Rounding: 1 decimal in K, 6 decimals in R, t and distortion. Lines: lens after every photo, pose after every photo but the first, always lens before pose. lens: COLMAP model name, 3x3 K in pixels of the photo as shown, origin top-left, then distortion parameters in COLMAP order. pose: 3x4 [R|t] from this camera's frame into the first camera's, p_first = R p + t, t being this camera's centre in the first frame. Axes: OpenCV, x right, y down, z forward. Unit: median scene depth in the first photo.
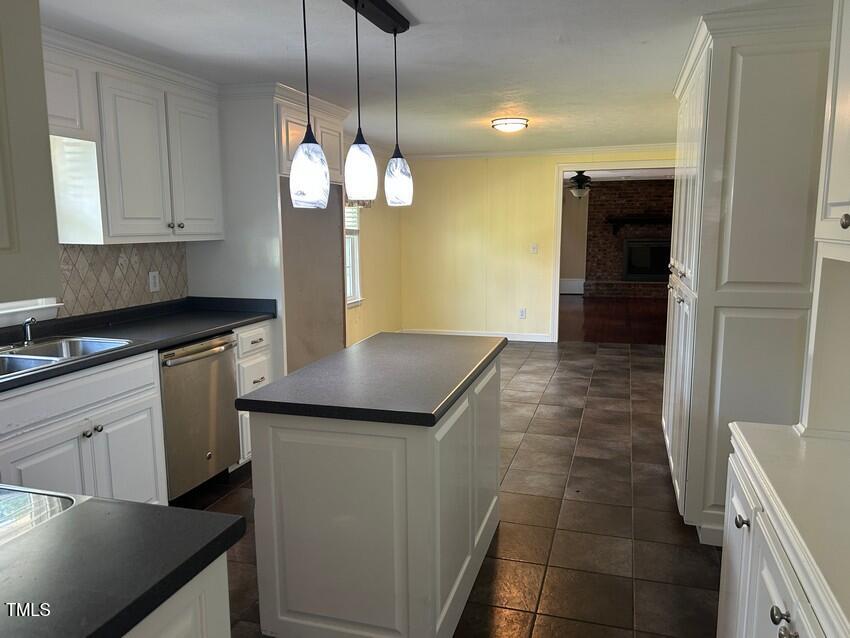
lens RADIAL K [[642.0, 0, 427.8], [0, 642.0, 317.9], [0, 0, 1]] dist [0.009388, 0.000291]
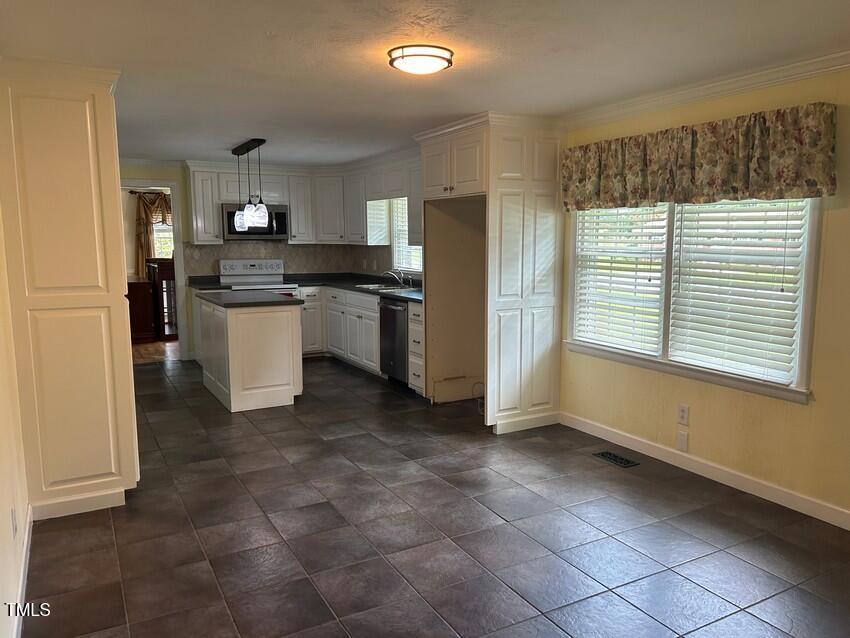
lens RADIAL K [[642.0, 0, 426.5], [0, 642.0, 318.9], [0, 0, 1]] dist [0.009388, 0.000291]
pose [[-0.694339, 0.101066, -0.712516, 0.707607], [-0.097021, 0.967904, 0.231838, -0.275225], [0.713078, 0.230103, -0.662248, 1.844761]]
